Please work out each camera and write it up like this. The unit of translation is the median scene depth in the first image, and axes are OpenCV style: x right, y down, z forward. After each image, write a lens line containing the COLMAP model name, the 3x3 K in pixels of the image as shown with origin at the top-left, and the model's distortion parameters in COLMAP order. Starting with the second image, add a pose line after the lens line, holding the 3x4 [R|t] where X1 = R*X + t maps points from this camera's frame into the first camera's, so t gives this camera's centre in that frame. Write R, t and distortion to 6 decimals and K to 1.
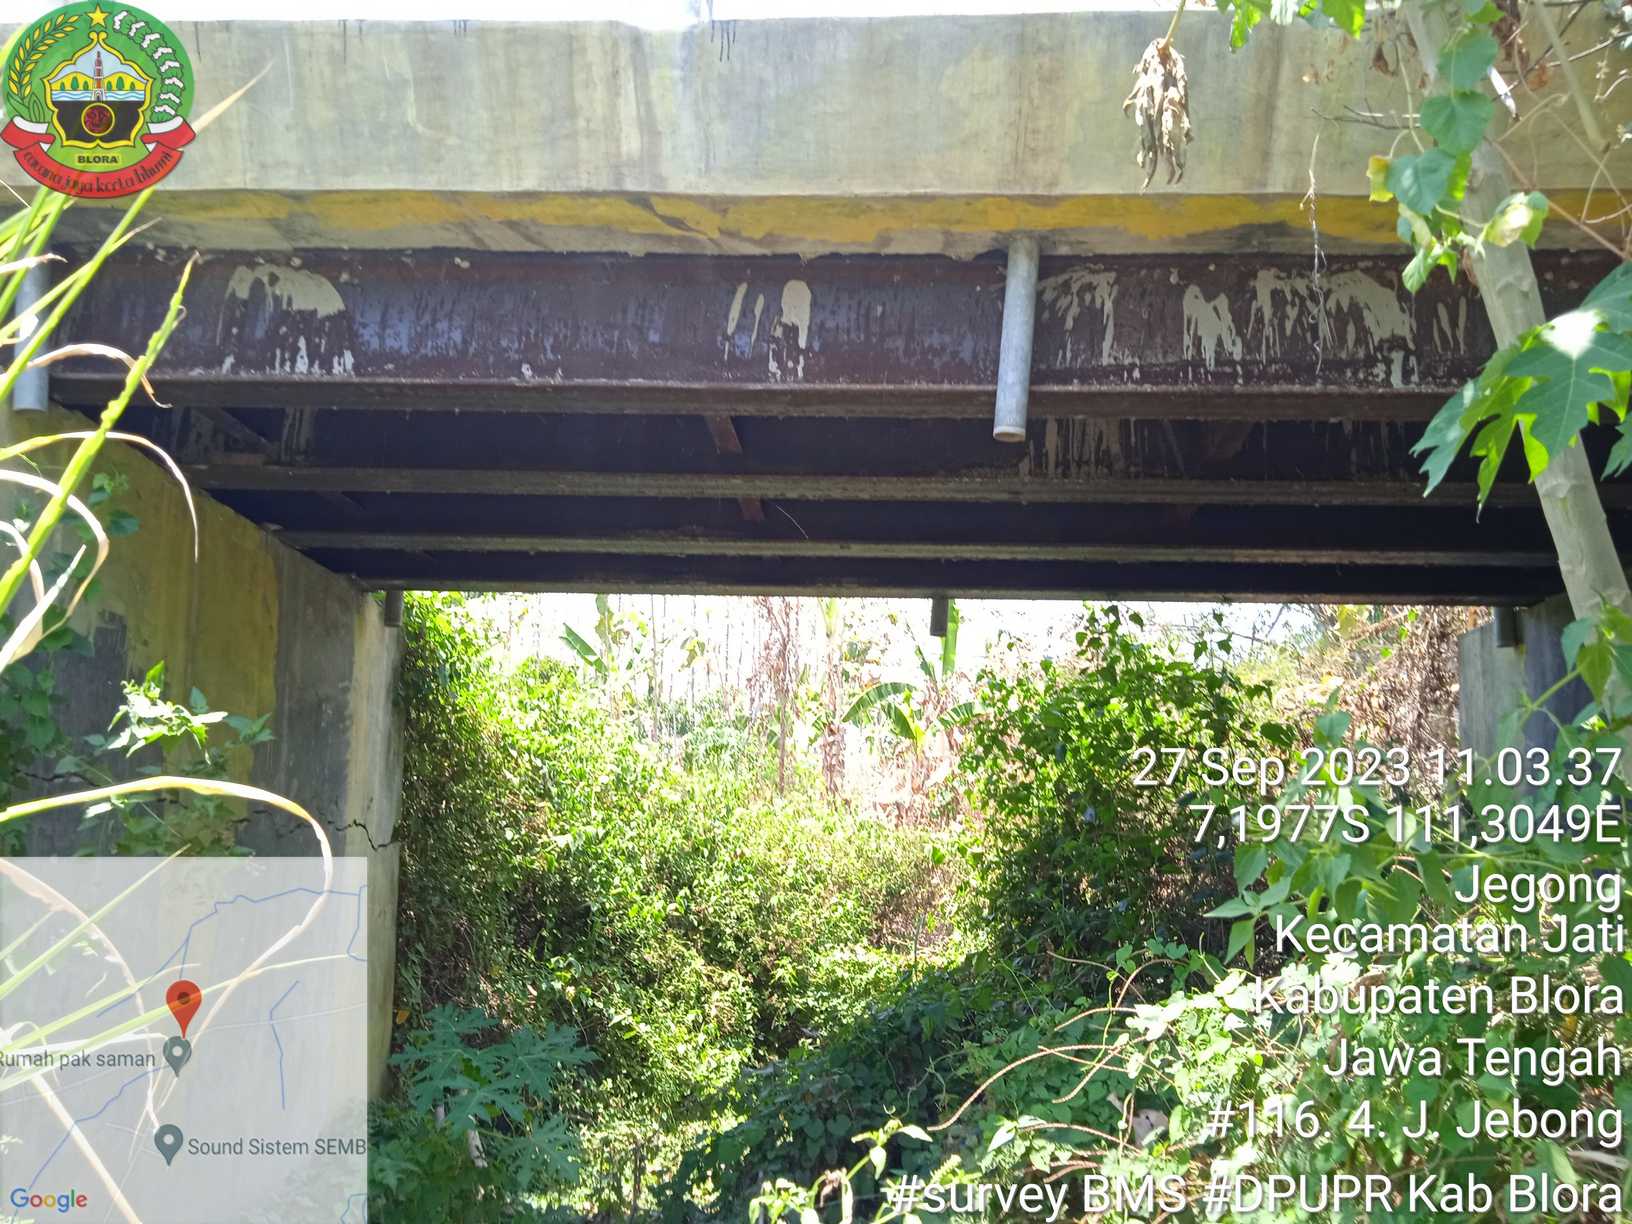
lens RADIAL K [[1282.8, 0, 842.1], [0, 1282.8, 605.3], [0, 0, 1]] dist [0.032692, -0.004469]
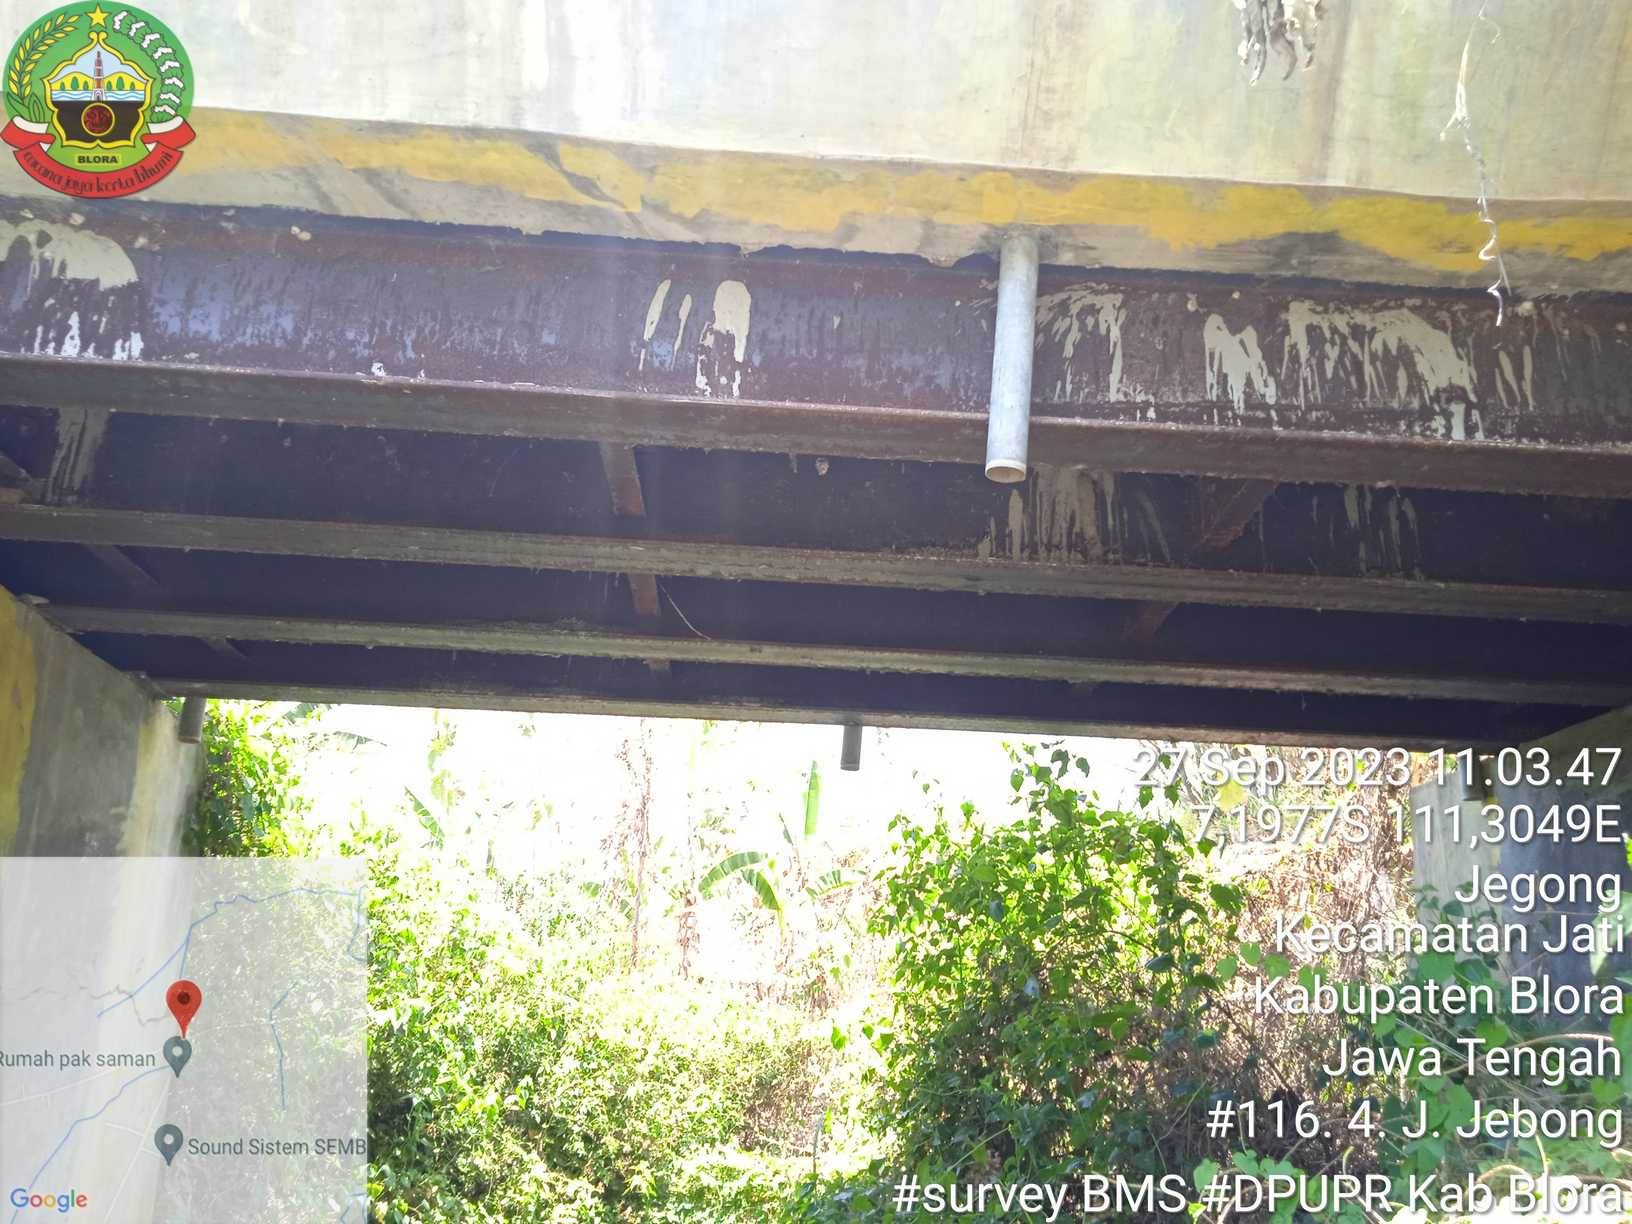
lens RADIAL K [[1336.5, 0, 815.9], [0, 1336.5, 602.9], [0, 0, 1]] dist [0.033659, -0.021892]
pose [[0.996133, 0.032646, 0.081564, -0.038331], [-0.022303, 0.991952, -0.124638, 0.039709], [-0.084977, 0.122337, 0.988844, 0.169918]]
